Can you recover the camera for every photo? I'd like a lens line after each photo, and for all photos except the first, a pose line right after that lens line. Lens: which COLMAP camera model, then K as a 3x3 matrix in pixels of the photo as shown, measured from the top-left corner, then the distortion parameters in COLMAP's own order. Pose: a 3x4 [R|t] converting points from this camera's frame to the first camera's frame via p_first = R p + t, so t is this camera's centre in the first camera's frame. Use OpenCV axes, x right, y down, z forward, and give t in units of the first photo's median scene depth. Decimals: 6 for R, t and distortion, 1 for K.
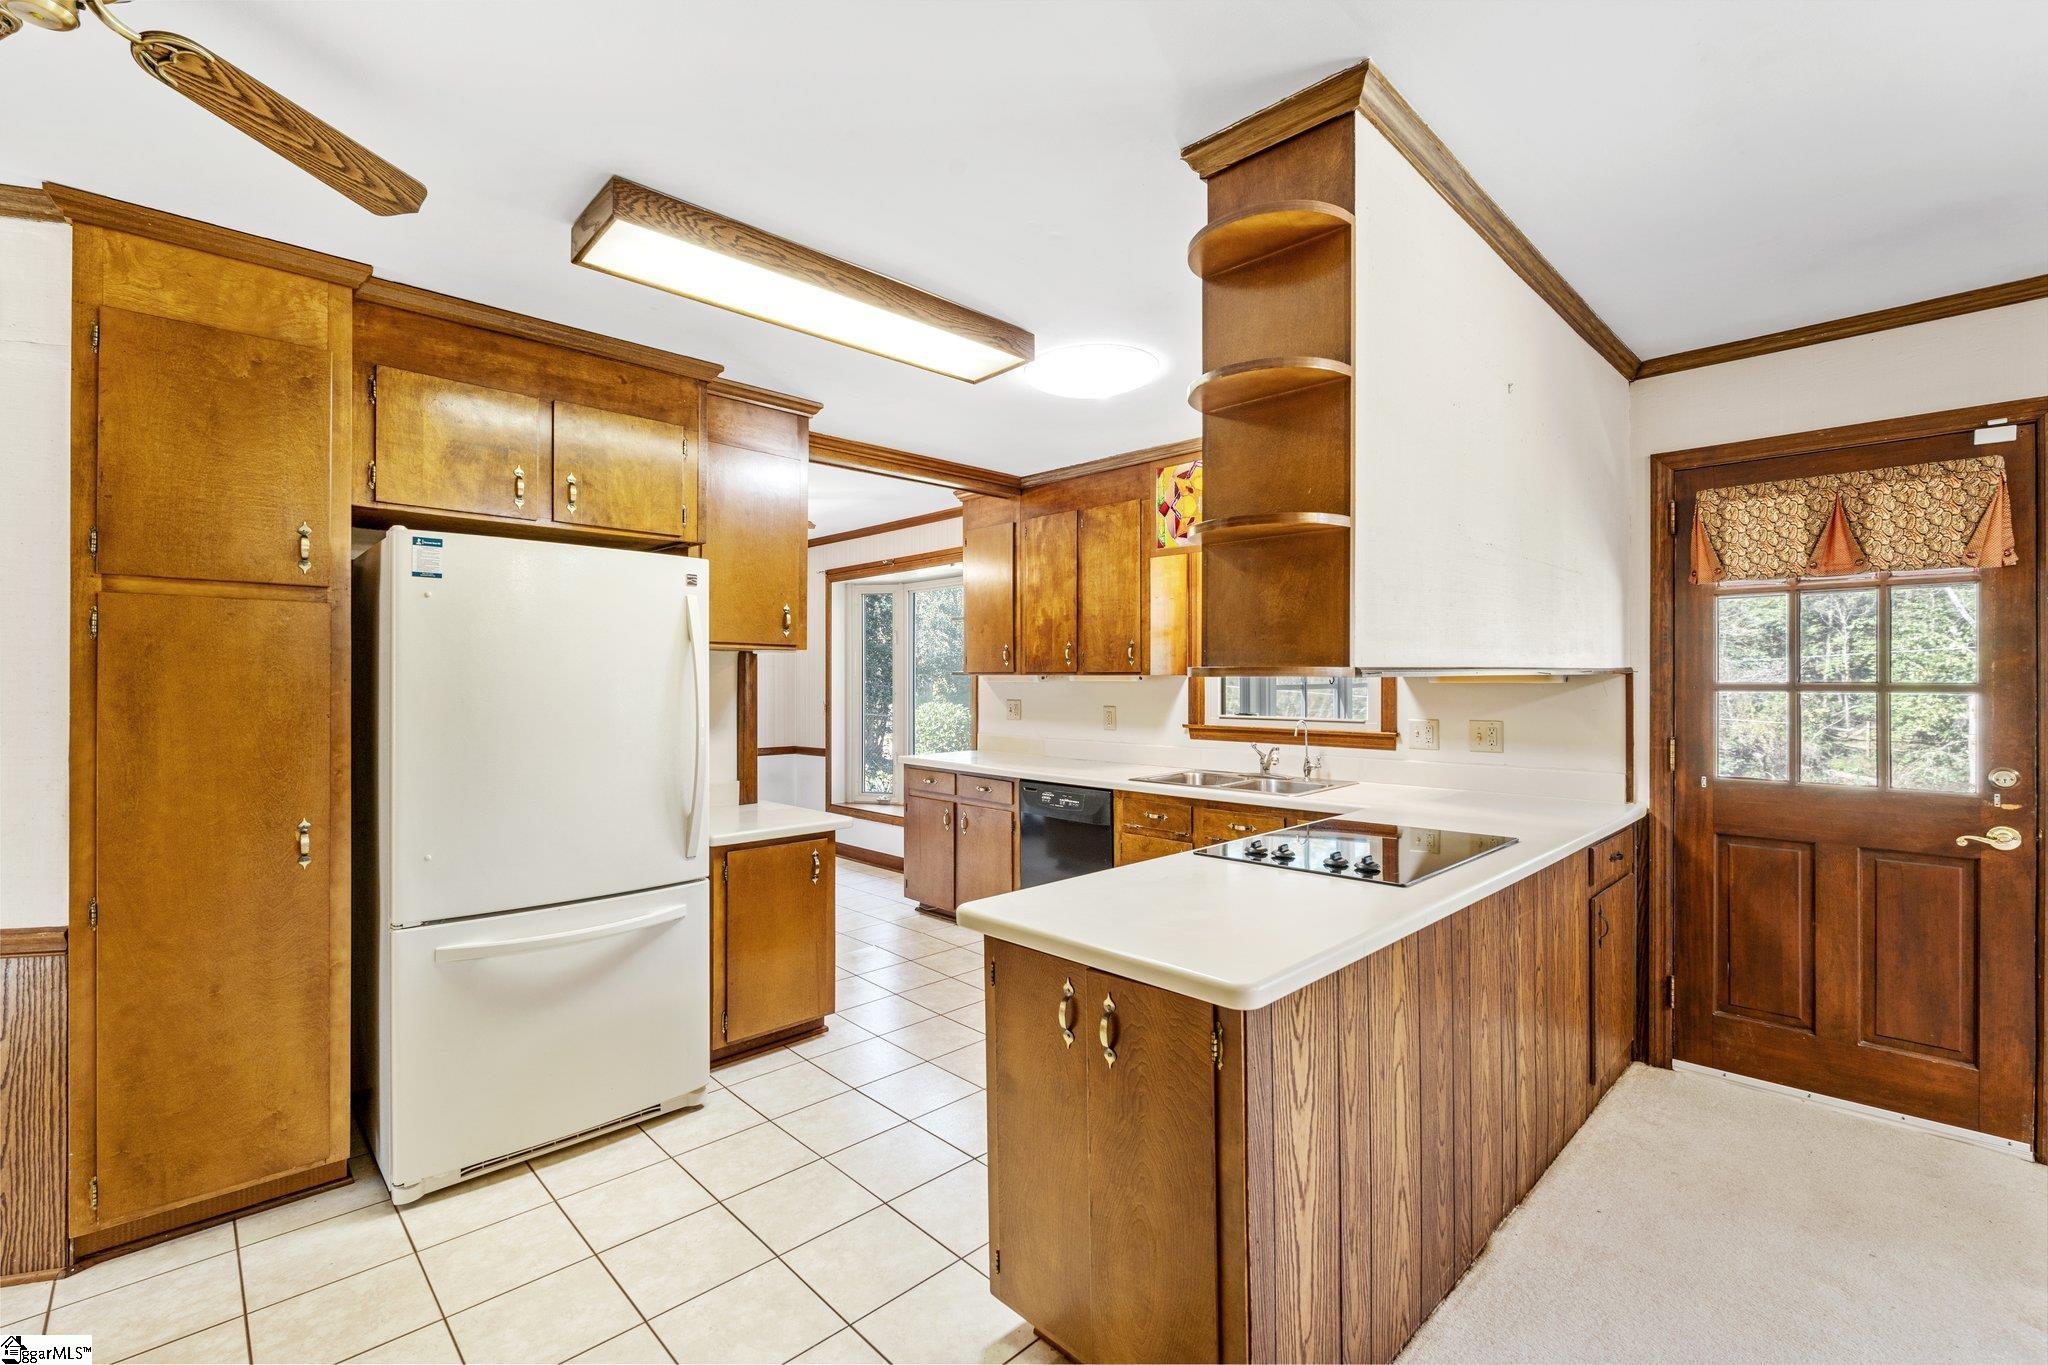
lens RADIAL K [[890.9, 0, 1034.0], [0, 890.9, 674.3], [0, 0, 1]] dist [-0.005841, 0.000638]
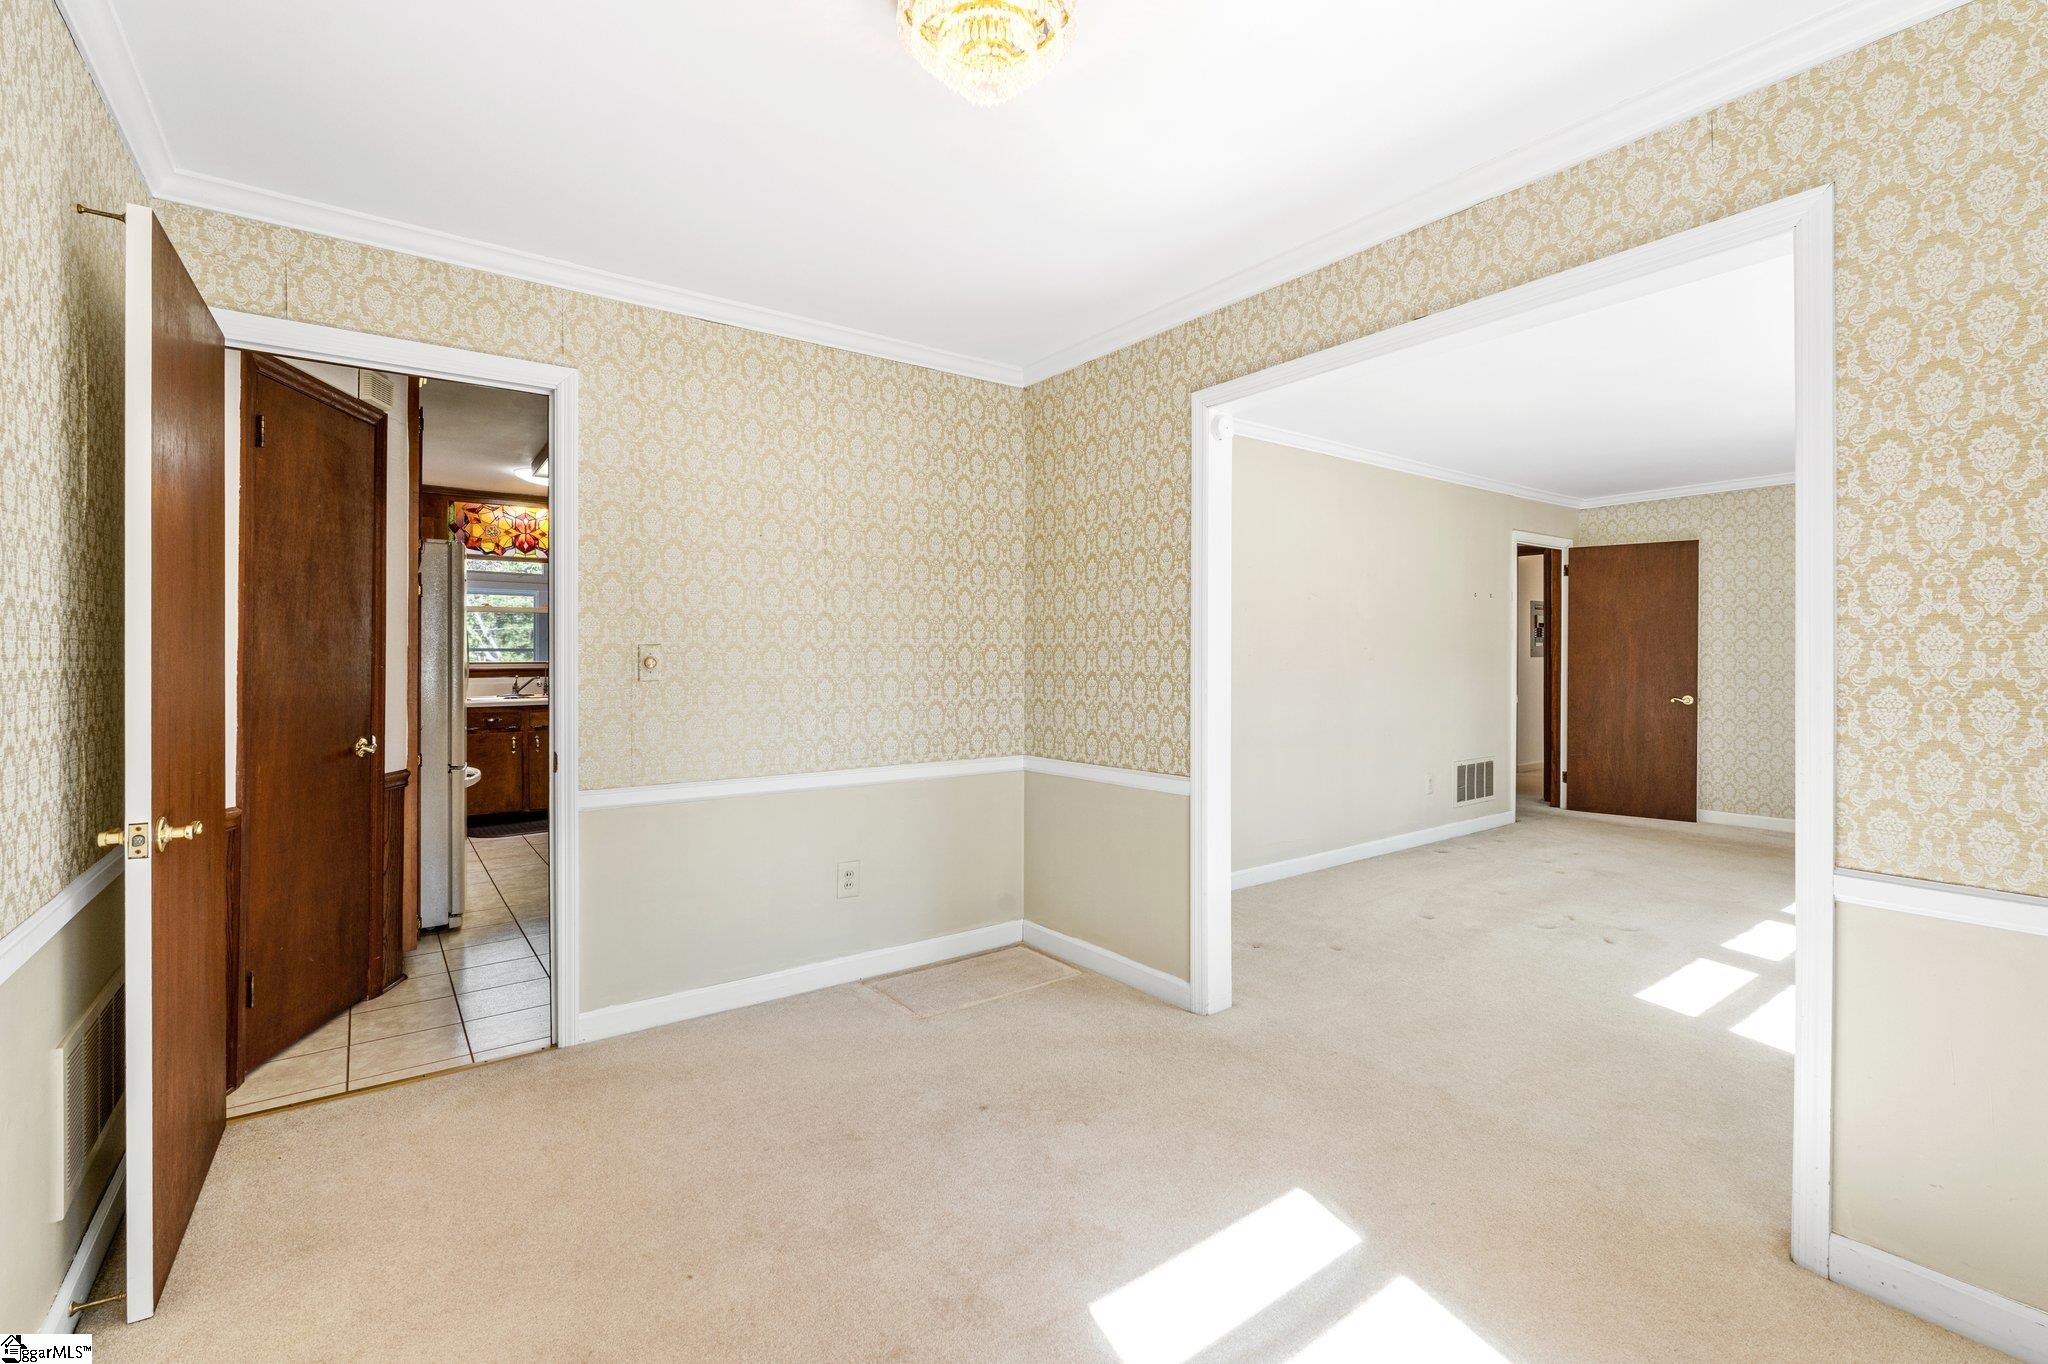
lens RADIAL K [[890.9, 0, 1006.1], [0, 890.9, 651.1], [0, 0, 1]] dist [-0.005841, 0.000638]
pose [[0.149513, 0.004563, 0.988749, -1.277848], [-0.007004, 0.999969, -0.003555, 0.027743], [-0.988735, -0.006394, 0.149541, -0.183517]]
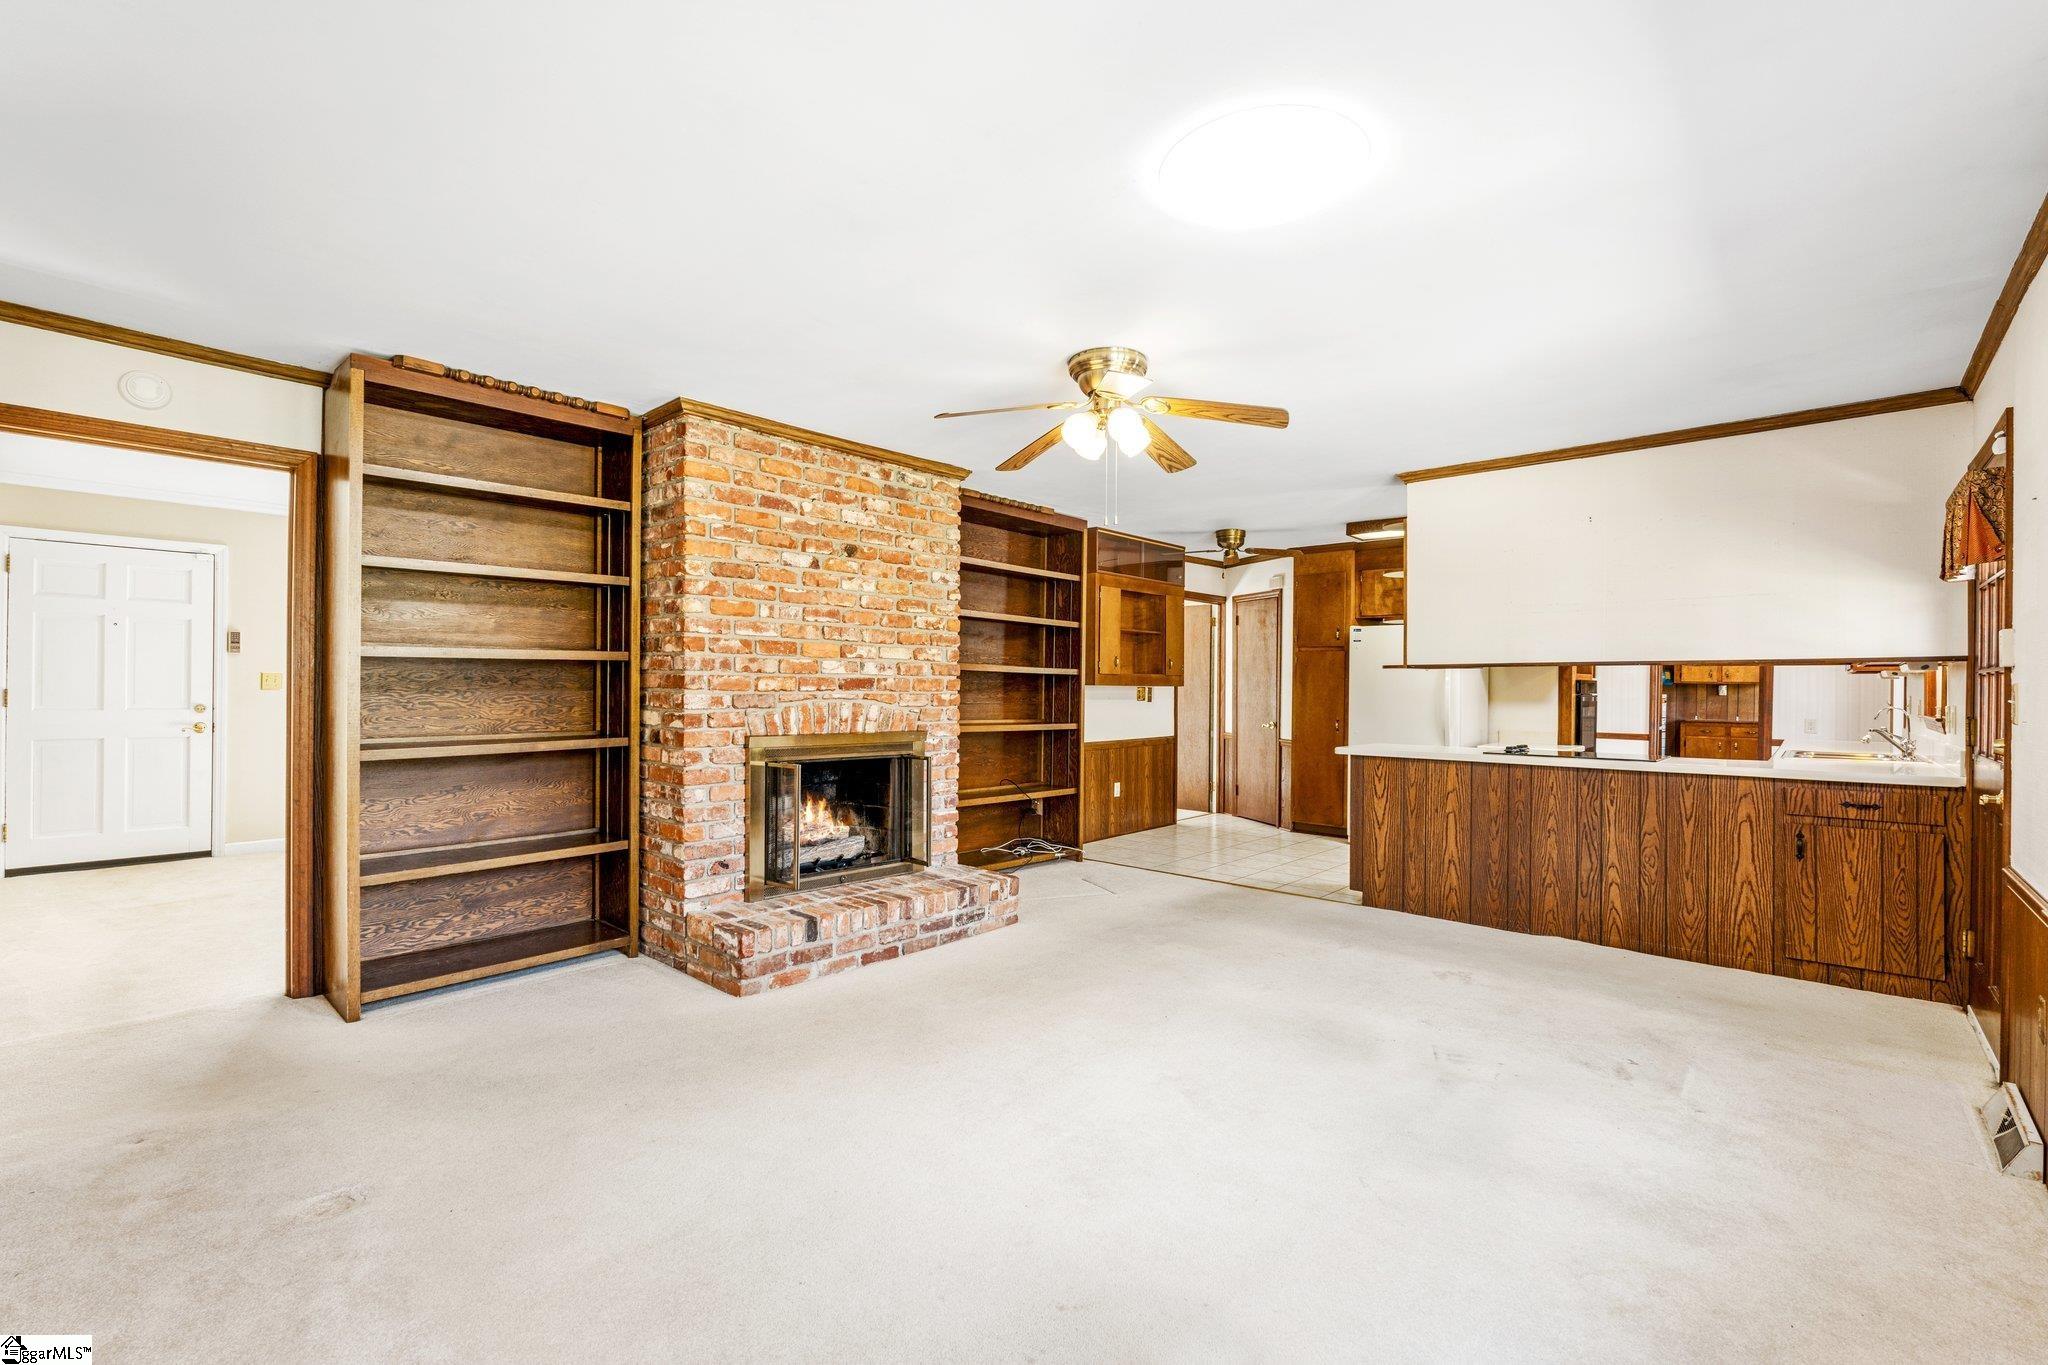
lens RADIAL K [[890.9, 0, 1023.5], [0, 890.9, 684.6], [0, 0, 1]] dist [-0.005841, 0.000638]
pose [[0.055702, -0.000340, -0.998447, 1.324635], [-0.004423, 0.999990, -0.000587, 0.027862], [0.998438, 0.004449, 0.055700, -0.187137]]
